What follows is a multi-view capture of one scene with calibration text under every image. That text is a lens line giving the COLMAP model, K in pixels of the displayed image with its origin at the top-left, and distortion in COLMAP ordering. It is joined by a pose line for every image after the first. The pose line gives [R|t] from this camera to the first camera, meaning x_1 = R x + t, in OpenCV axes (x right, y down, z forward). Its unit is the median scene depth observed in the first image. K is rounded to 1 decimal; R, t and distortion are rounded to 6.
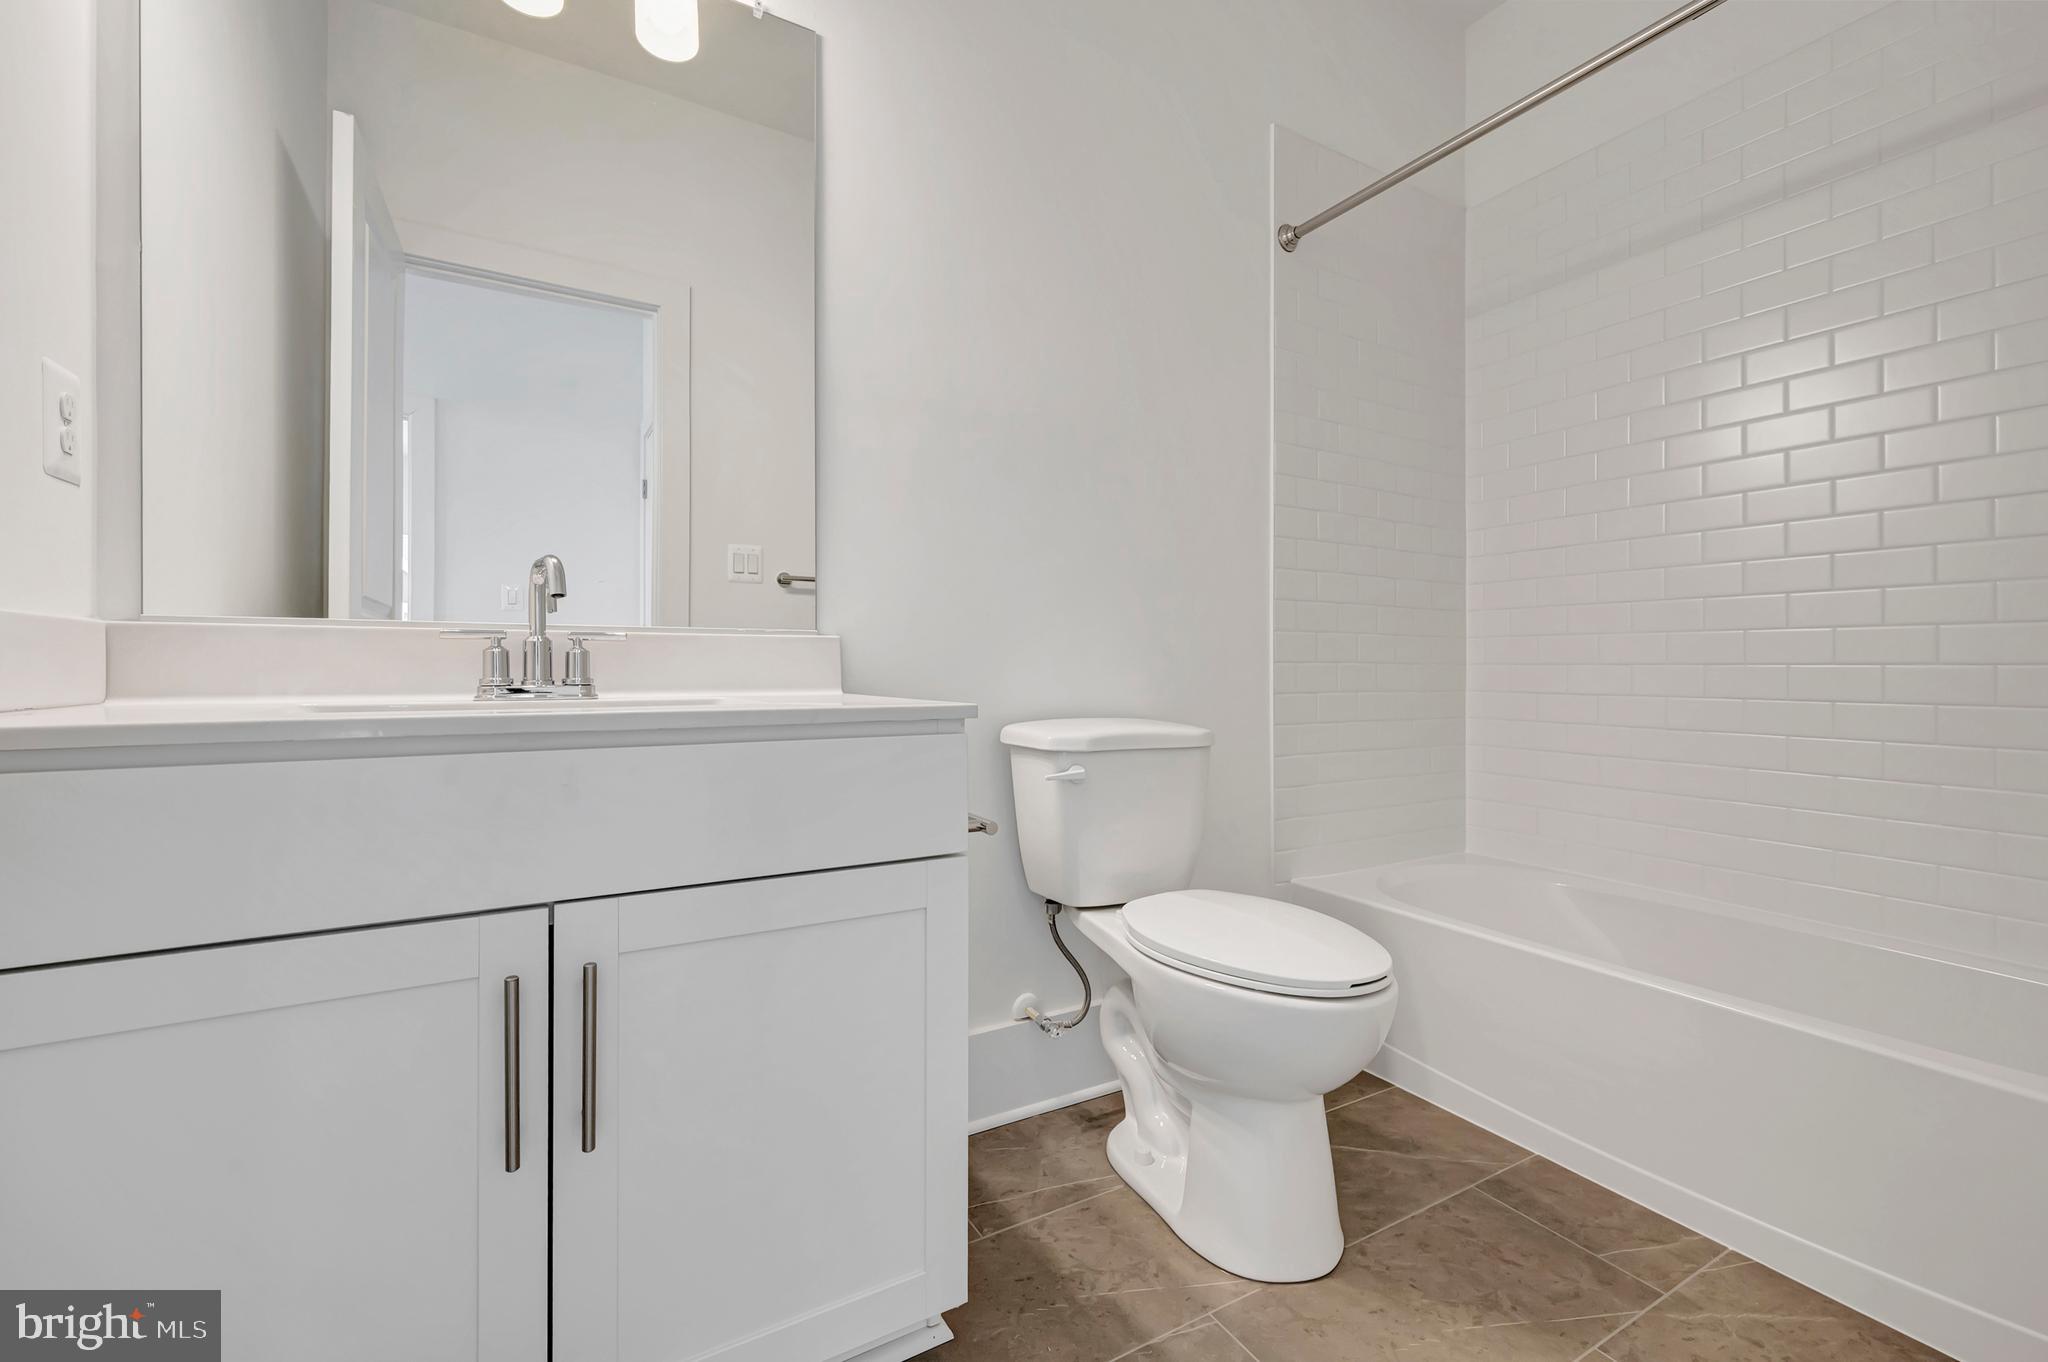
lens RADIAL K [[833.0, 0, 1019.2], [0, 833.0, 673.7], [0, 0, 1]] dist [0.002707, 0.000186]
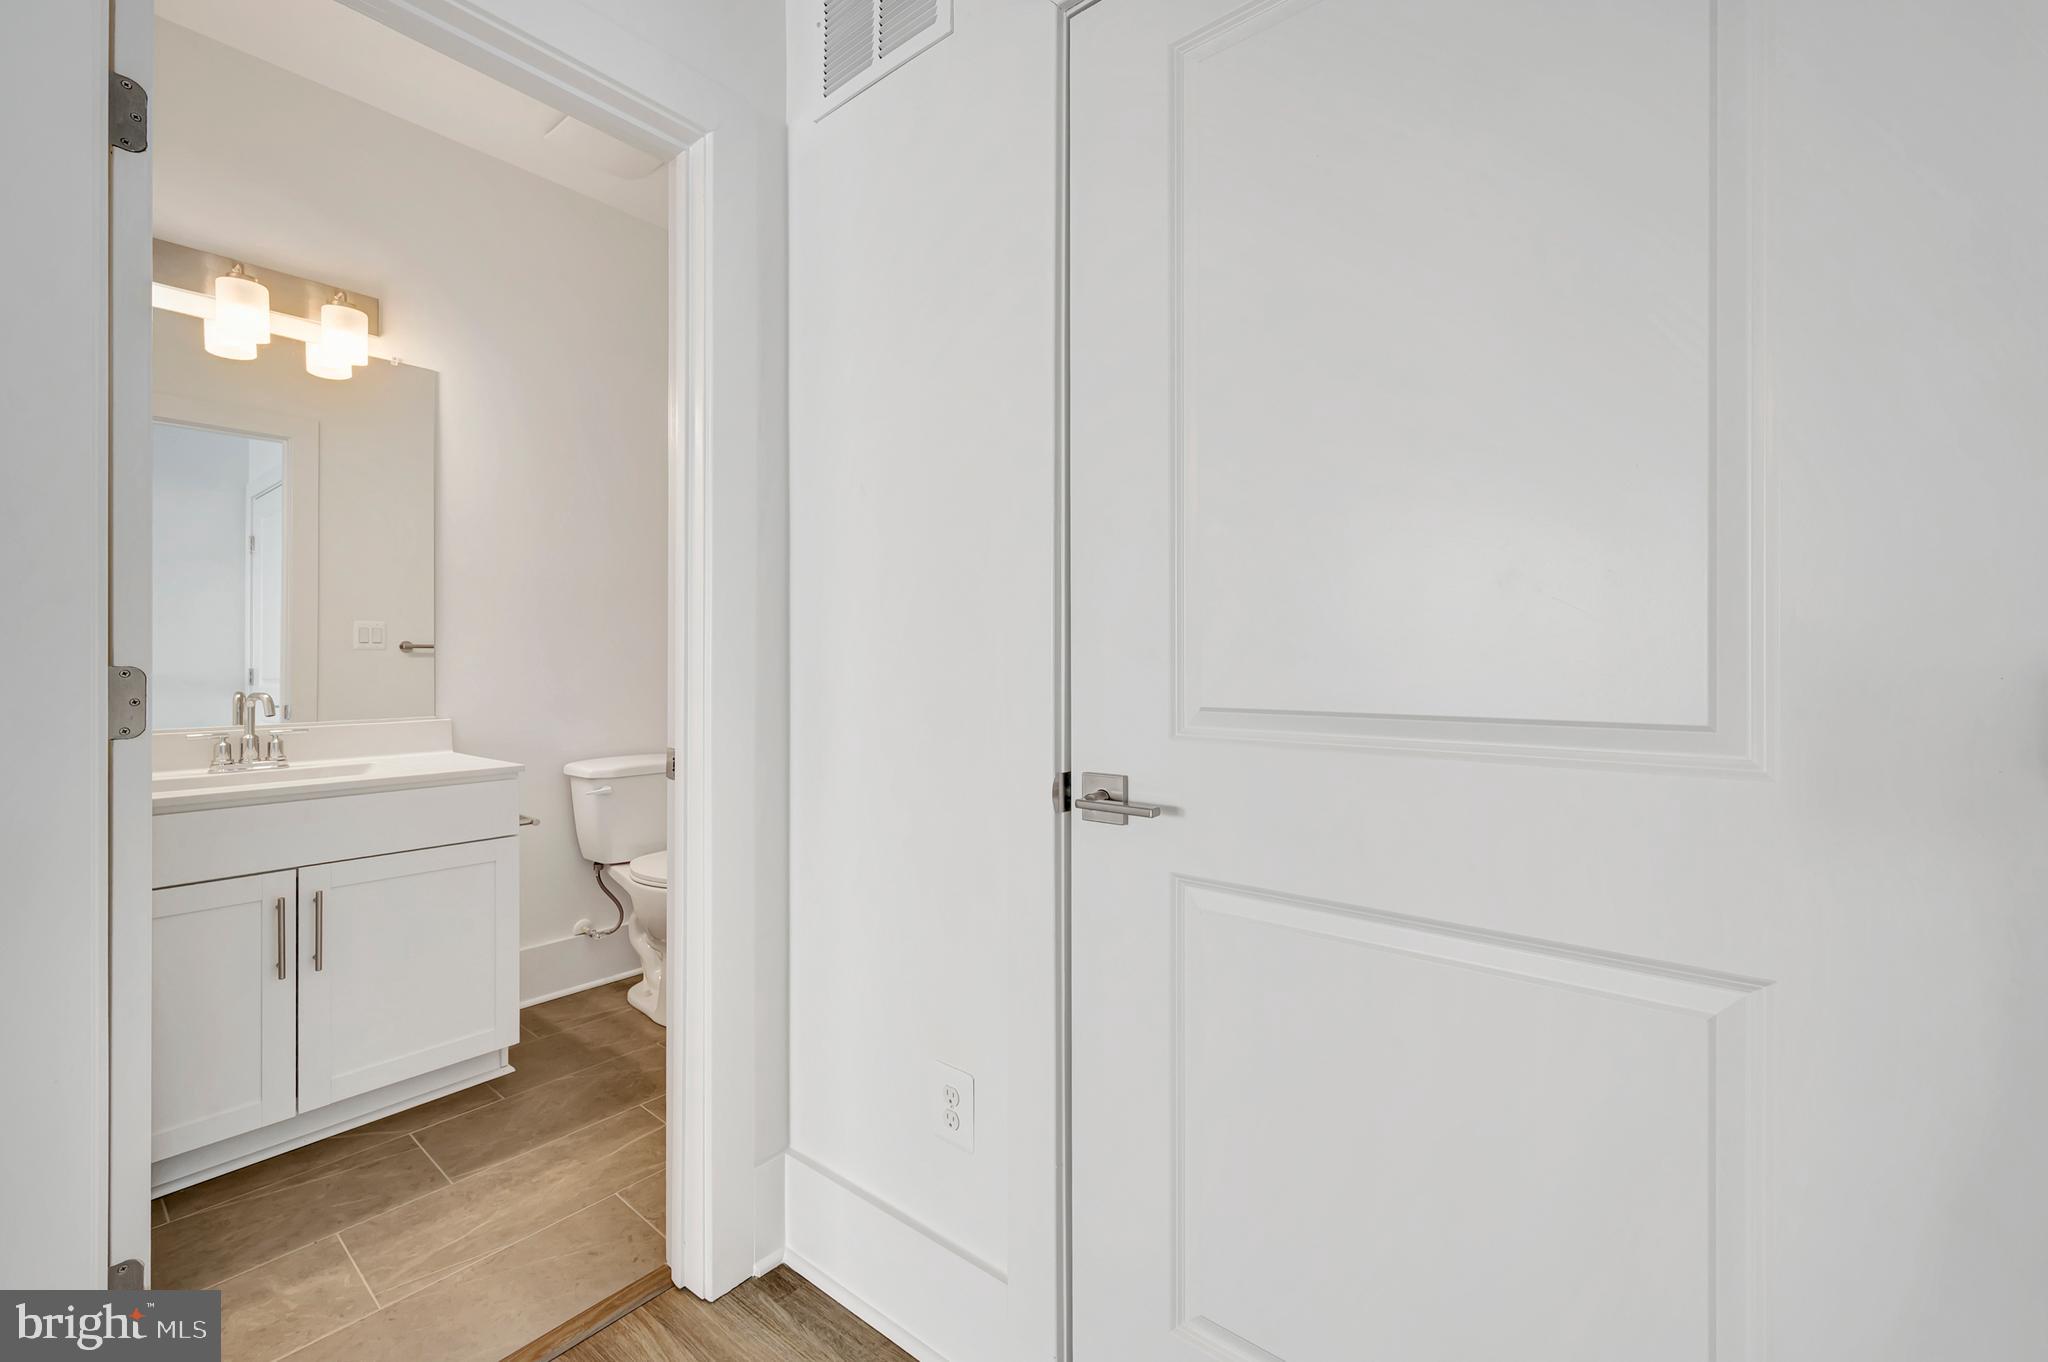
lens RADIAL K [[833.0, 0, 1035.0], [0, 833.0, 664.7], [0, 0, 1]] dist [0.002707, 0.000186]
pose [[0.927311, 0.000364, 0.374291, 0.253921], [-0.001491, 0.999995, 0.002722, -0.159752], [-0.374288, -0.003082, 0.927307, -1.034871]]
